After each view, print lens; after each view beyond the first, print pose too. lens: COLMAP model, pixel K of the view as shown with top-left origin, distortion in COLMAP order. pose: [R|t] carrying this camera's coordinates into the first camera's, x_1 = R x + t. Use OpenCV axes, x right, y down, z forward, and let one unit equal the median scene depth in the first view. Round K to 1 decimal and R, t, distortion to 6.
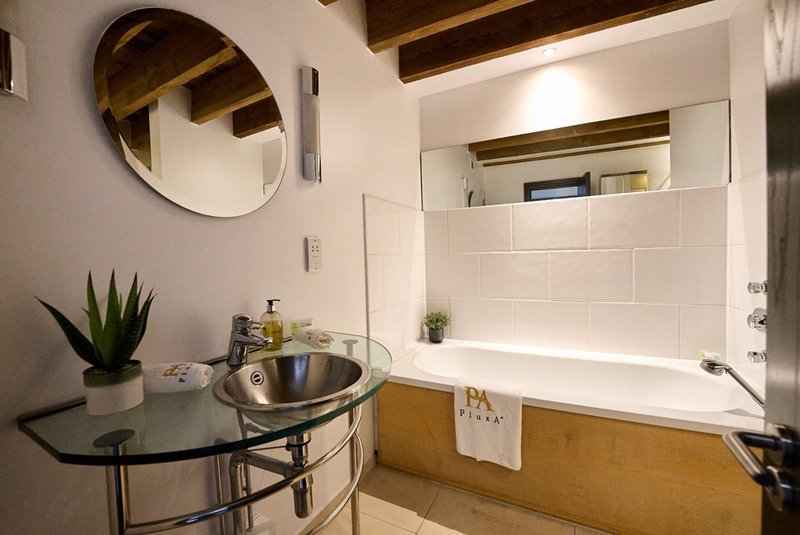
lens RADIAL K [[329.3, 0, 410.1], [0, 329.3, 267.6], [0, 0, 1]] dist [-0.023218, 0.000343]
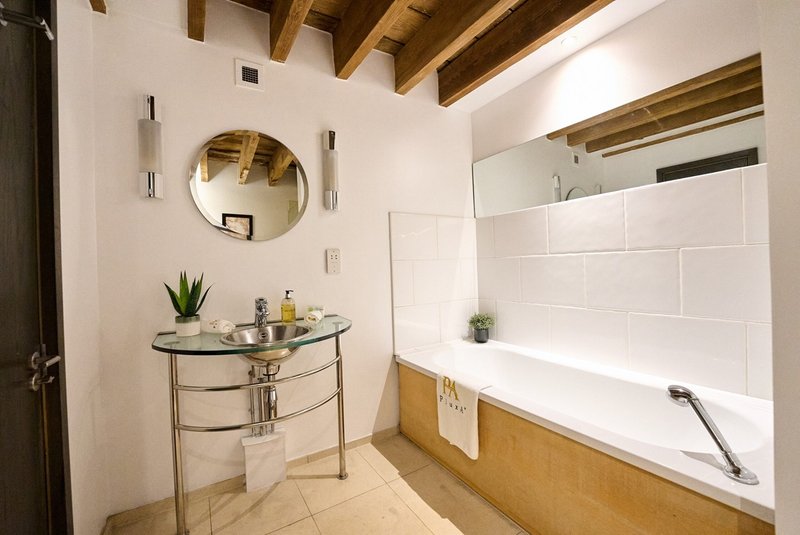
lens RADIAL K [[335.7, 0, 410.4], [0, 335.7, 266.9], [0, 0, 1]] dist [-0.022238, 0.000268]
pose [[0.853438, -0.001708, -0.521191, 0.664663], [-0.005453, 0.999911, -0.012206, 0.000359], [0.521165, 0.013259, 0.853353, -0.052341]]
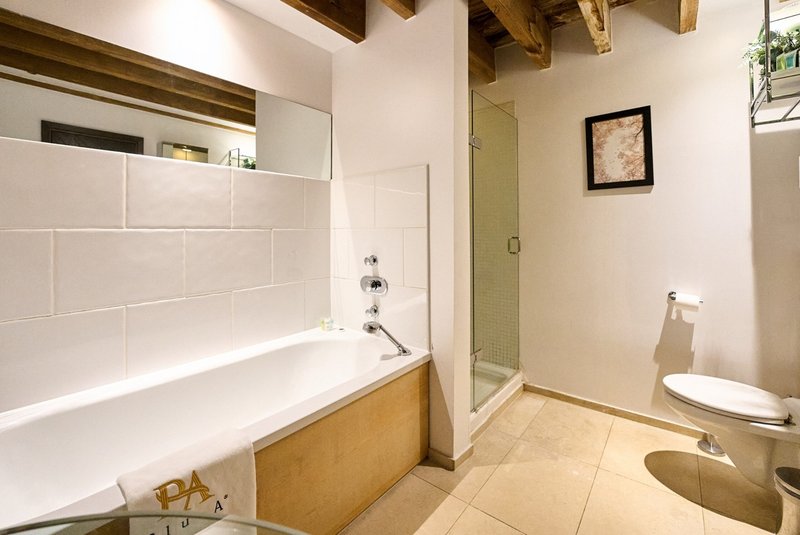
lens RADIAL K [[338.8, 0, 398.7], [0, 338.8, 226.2], [0, 0, 1]] dist [-0.029986, -0.000128]
pose [[0.236879, 0.033998, 0.970944, -0.251304], [0.027784, 0.998742, -0.041750, -0.018381], [-0.971142, 0.036866, 0.235636, 0.482172]]
